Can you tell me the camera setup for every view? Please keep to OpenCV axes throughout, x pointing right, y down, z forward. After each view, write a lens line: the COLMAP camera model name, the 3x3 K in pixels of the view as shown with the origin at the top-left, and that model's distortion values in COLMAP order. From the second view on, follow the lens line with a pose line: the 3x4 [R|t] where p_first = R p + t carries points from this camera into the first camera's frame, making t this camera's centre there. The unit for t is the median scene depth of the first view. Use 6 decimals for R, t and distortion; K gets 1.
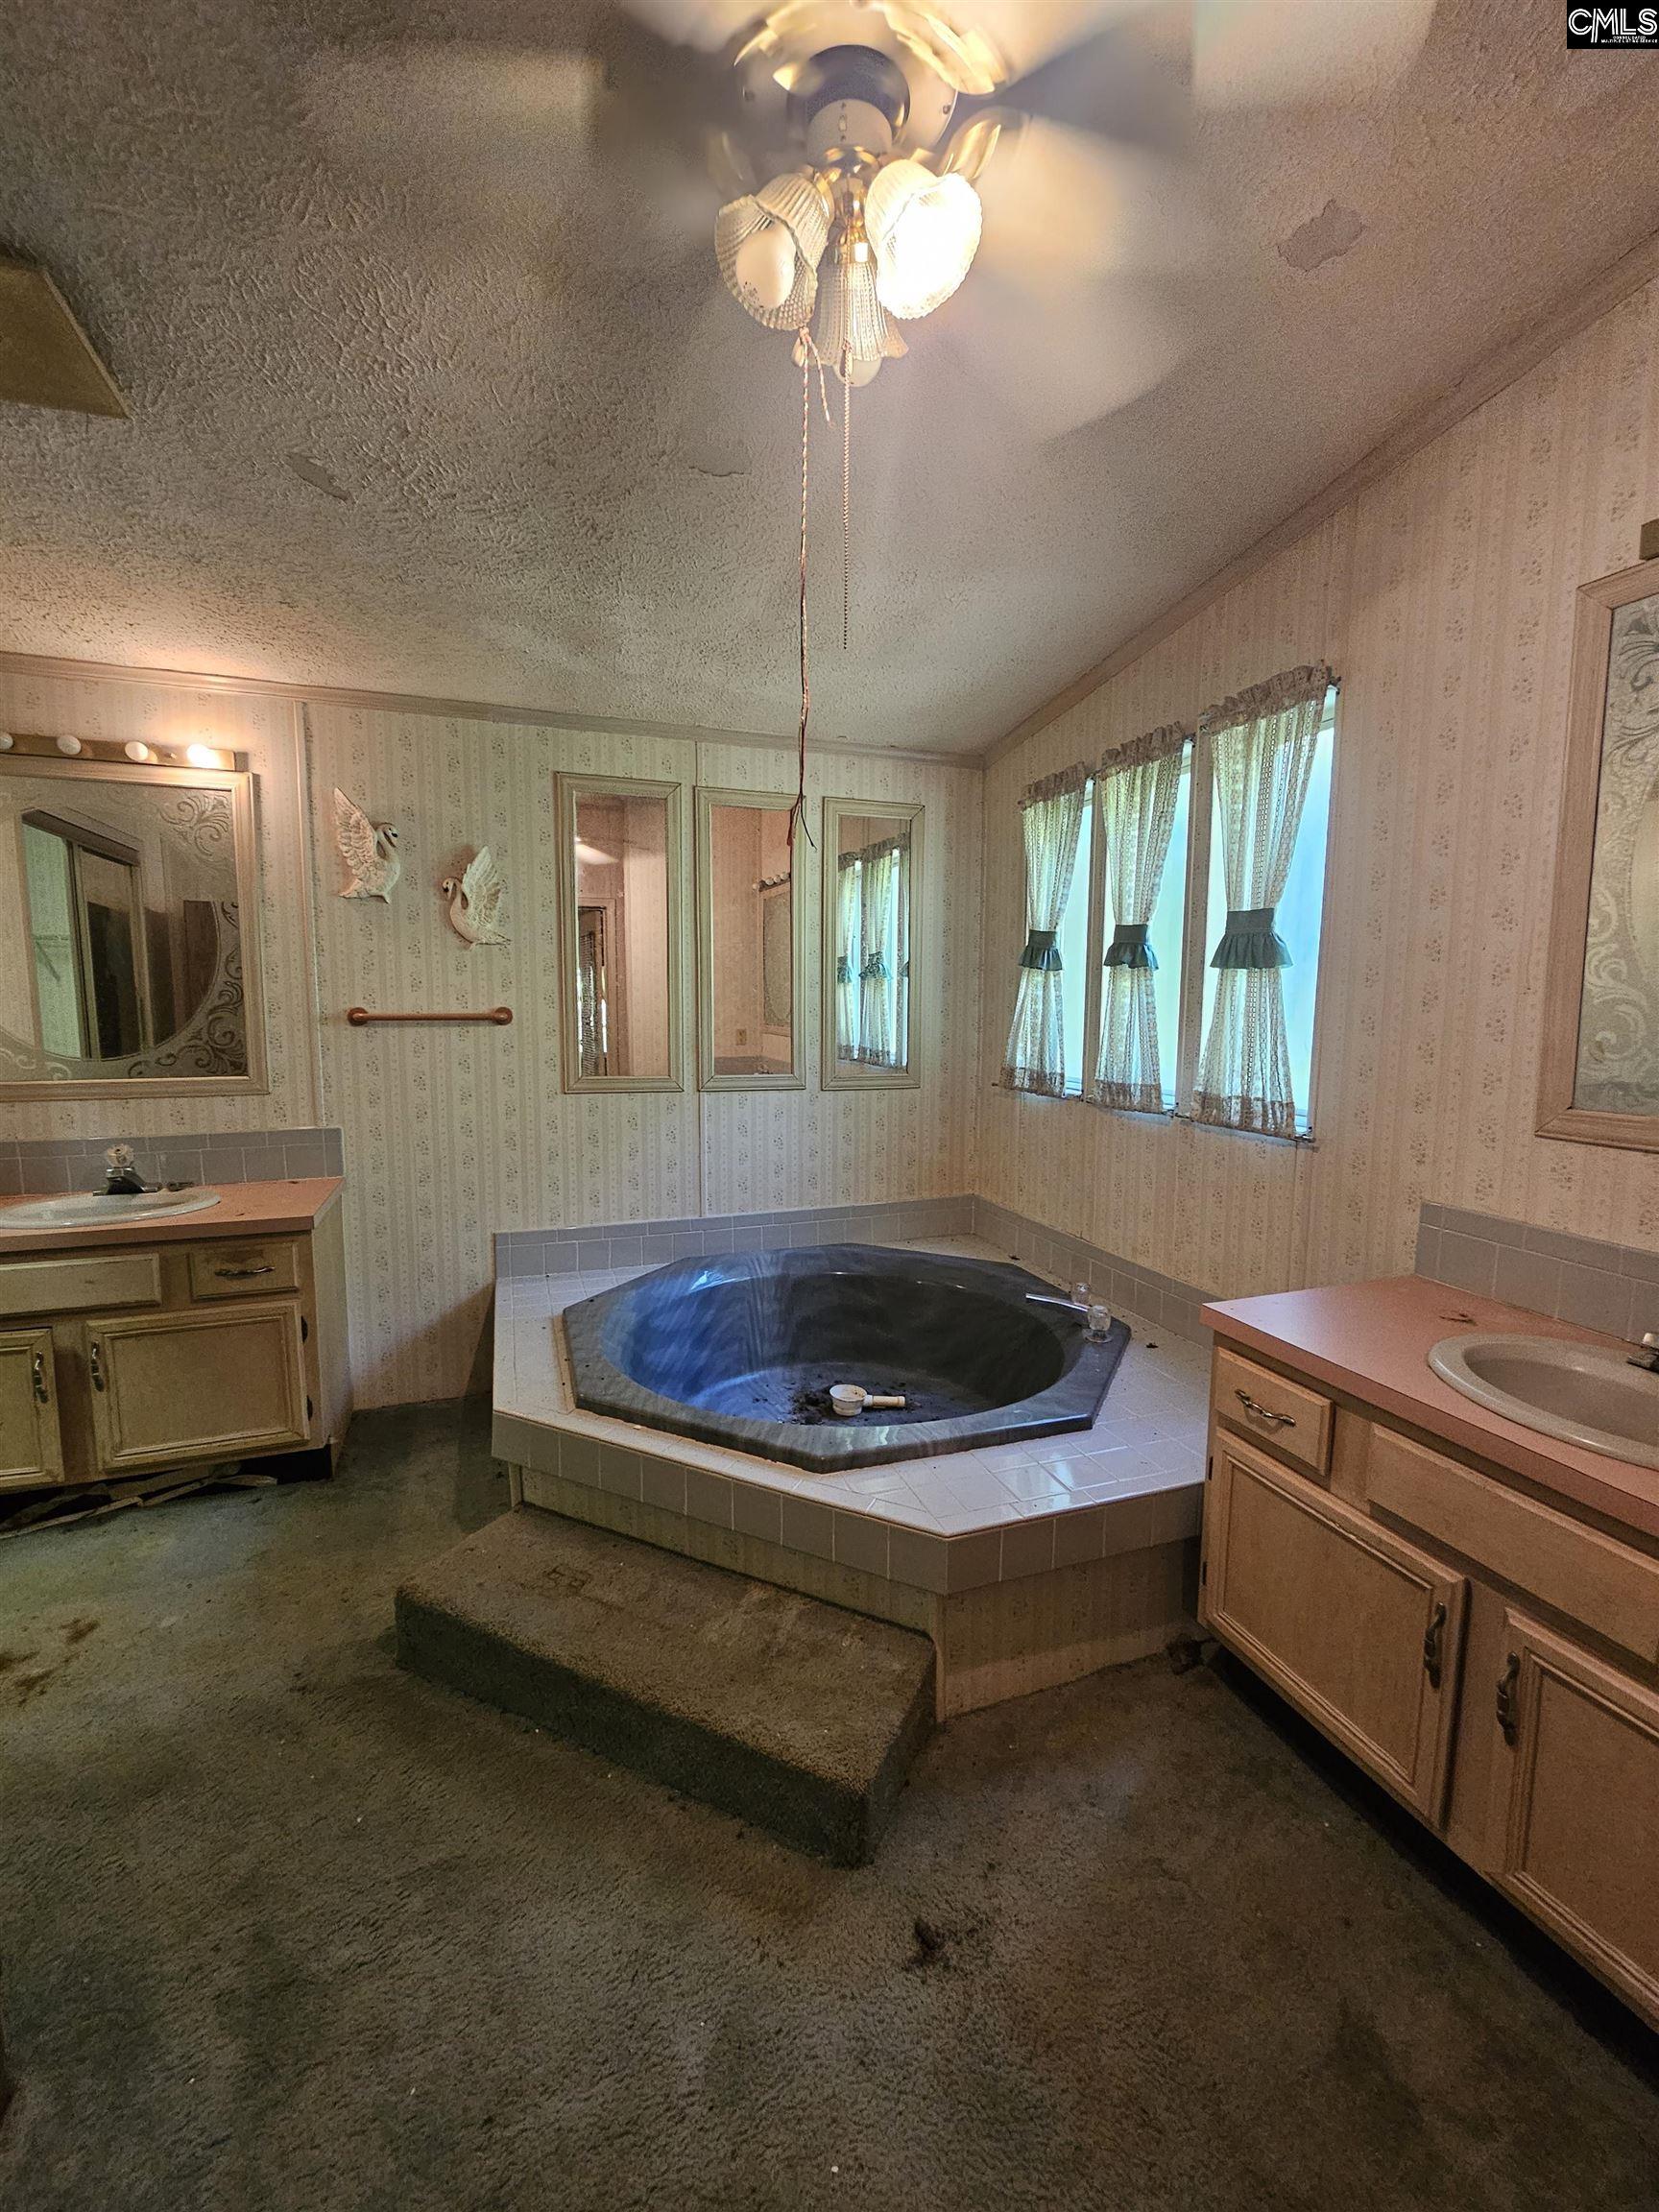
lens RADIAL K [[908.0, 0, 822.3], [0, 908.0, 1100.6], [0, 0, 1]] dist [-0.005874, 0.001303]
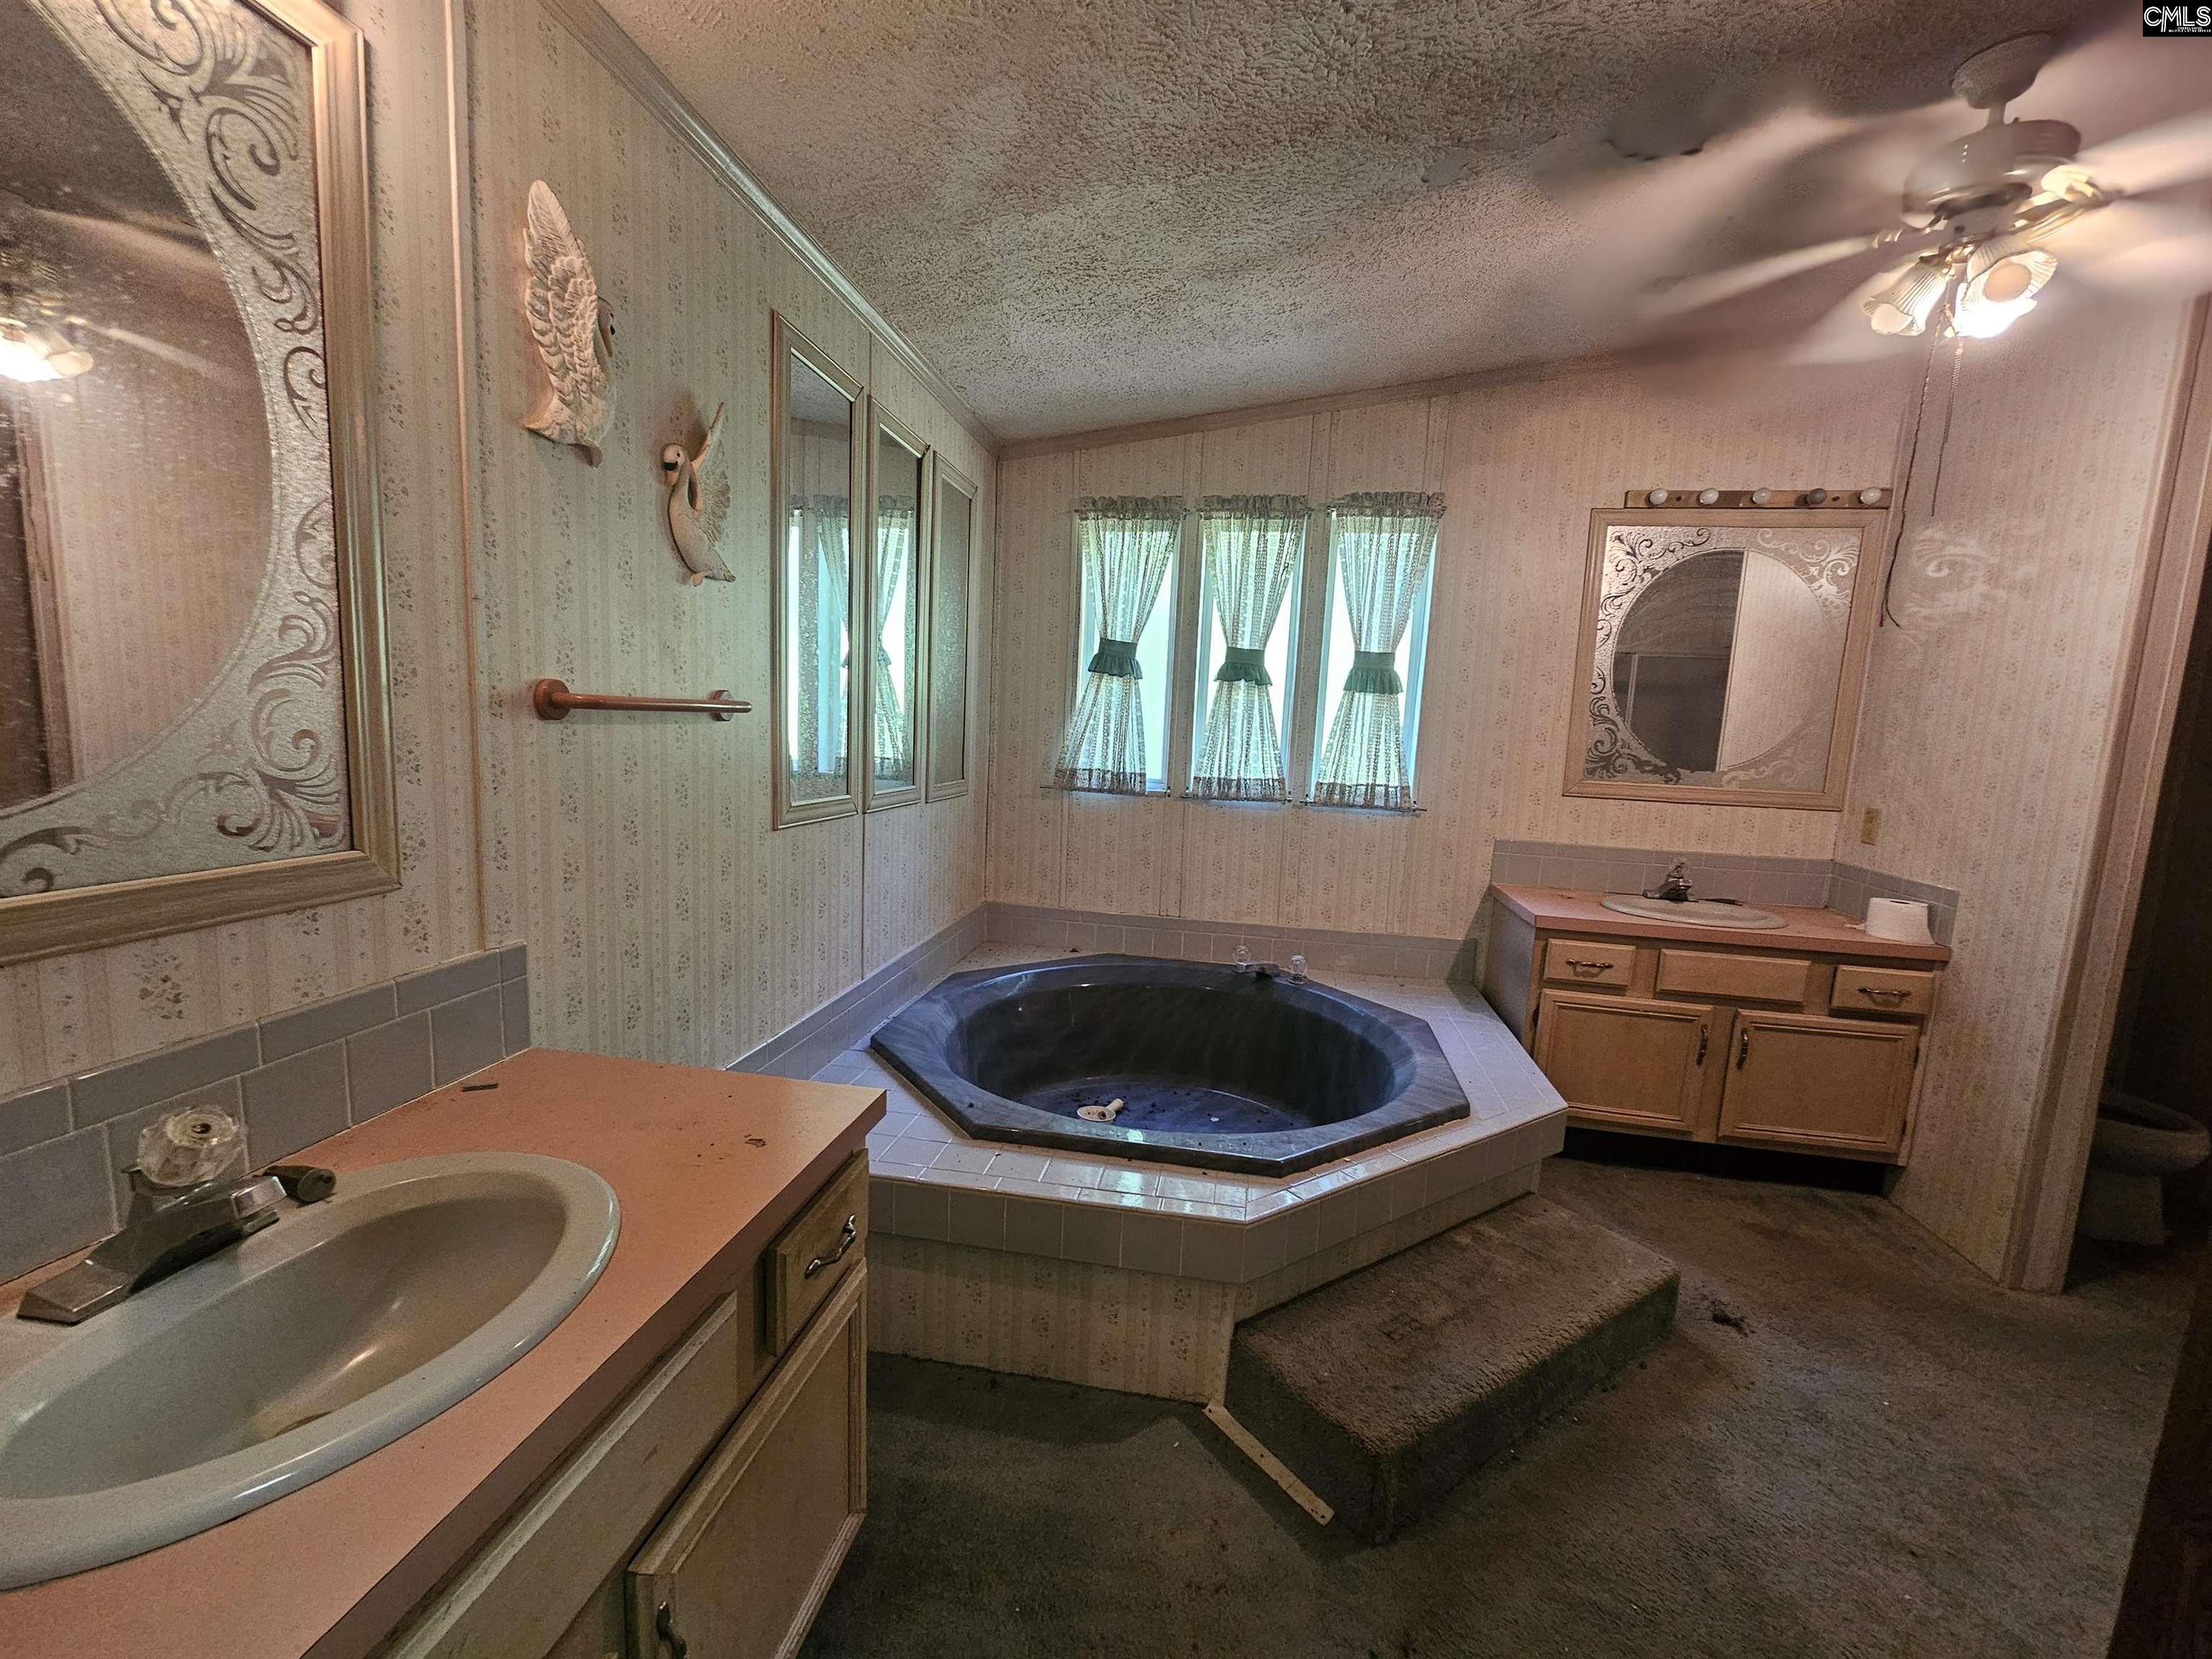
lens RADIAL K [[908.0, 0, 1100.3], [0, 908.0, 841.6], [0, 0, 1]] dist [-0.005874, 0.001303]
pose [[0.496293, -0.097613, 0.862650, -0.972483], [0.054716, 0.995200, 0.081132, -0.052880], [-0.866429, 0.006936, 0.499252, 0.652562]]
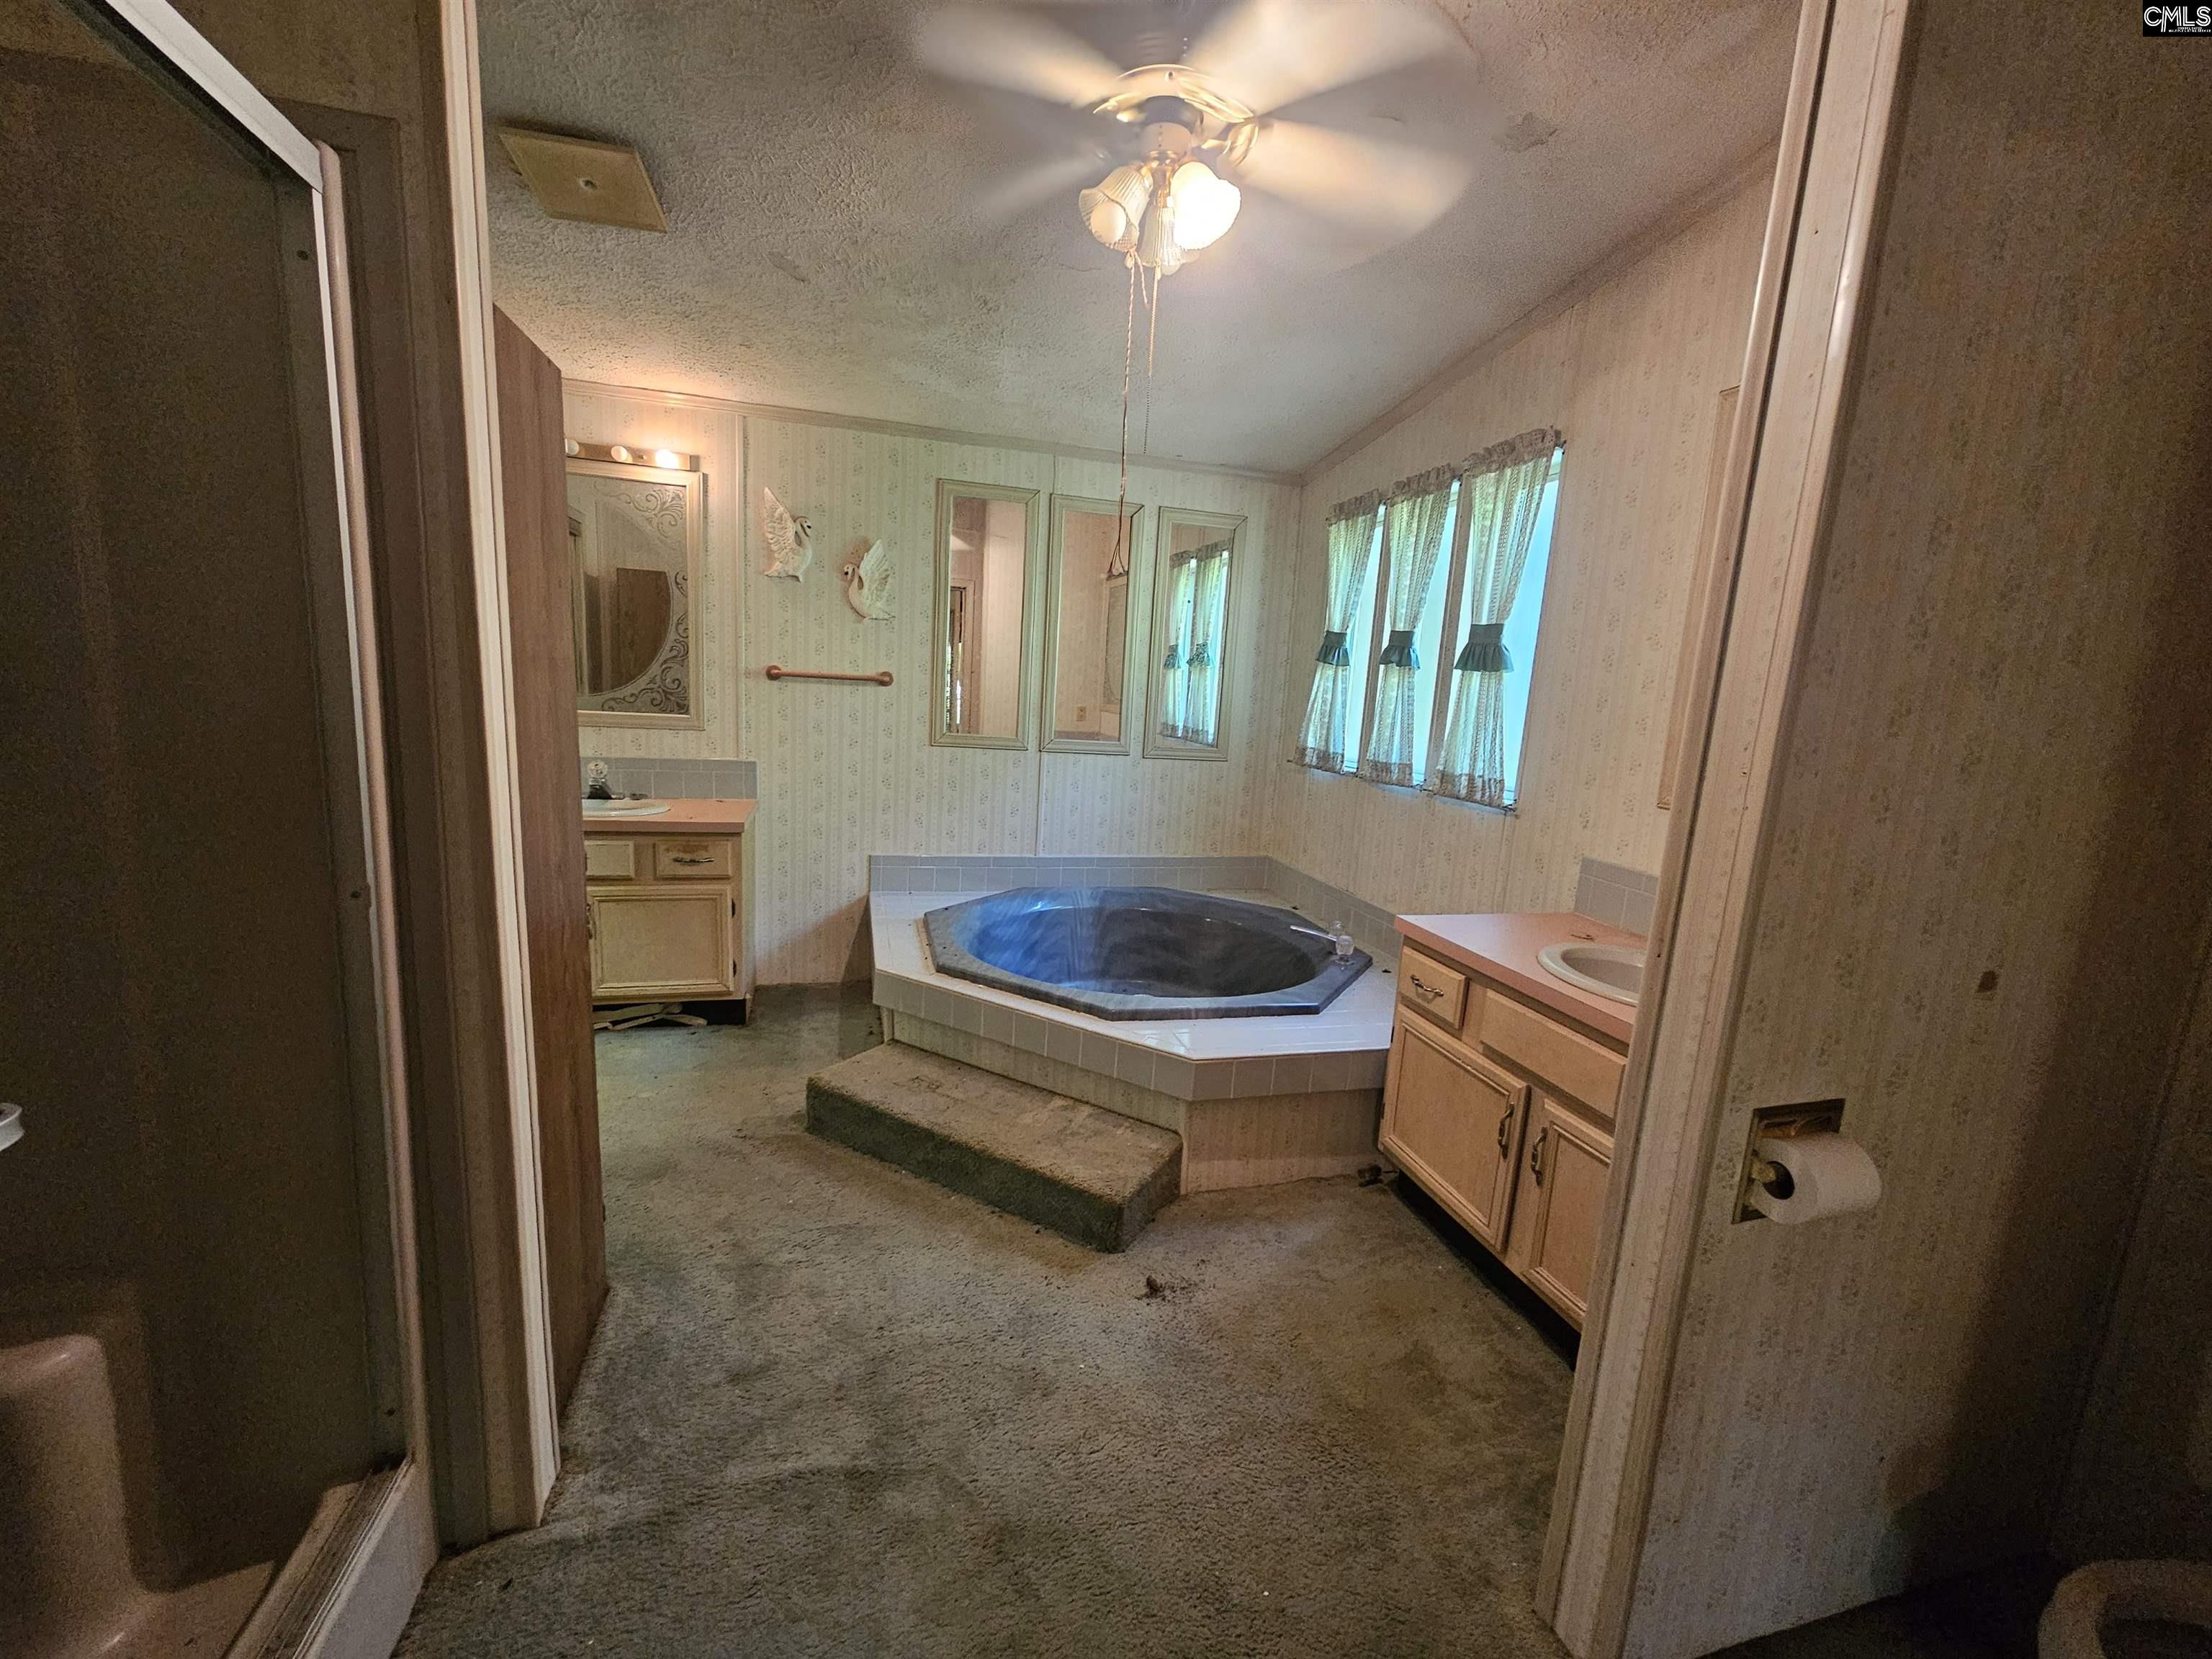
lens RADIAL K [[908.0, 0, 1100.0], [0, 908.0, 844.9], [0, 0, 1]] dist [-0.005874, 0.001303]
pose [[0.995695, 0.066690, -0.064370, 0.041825], [-0.062542, 0.995960, 0.064438, 0.043977], [0.068407, -0.060135, 0.995843, -0.289200]]
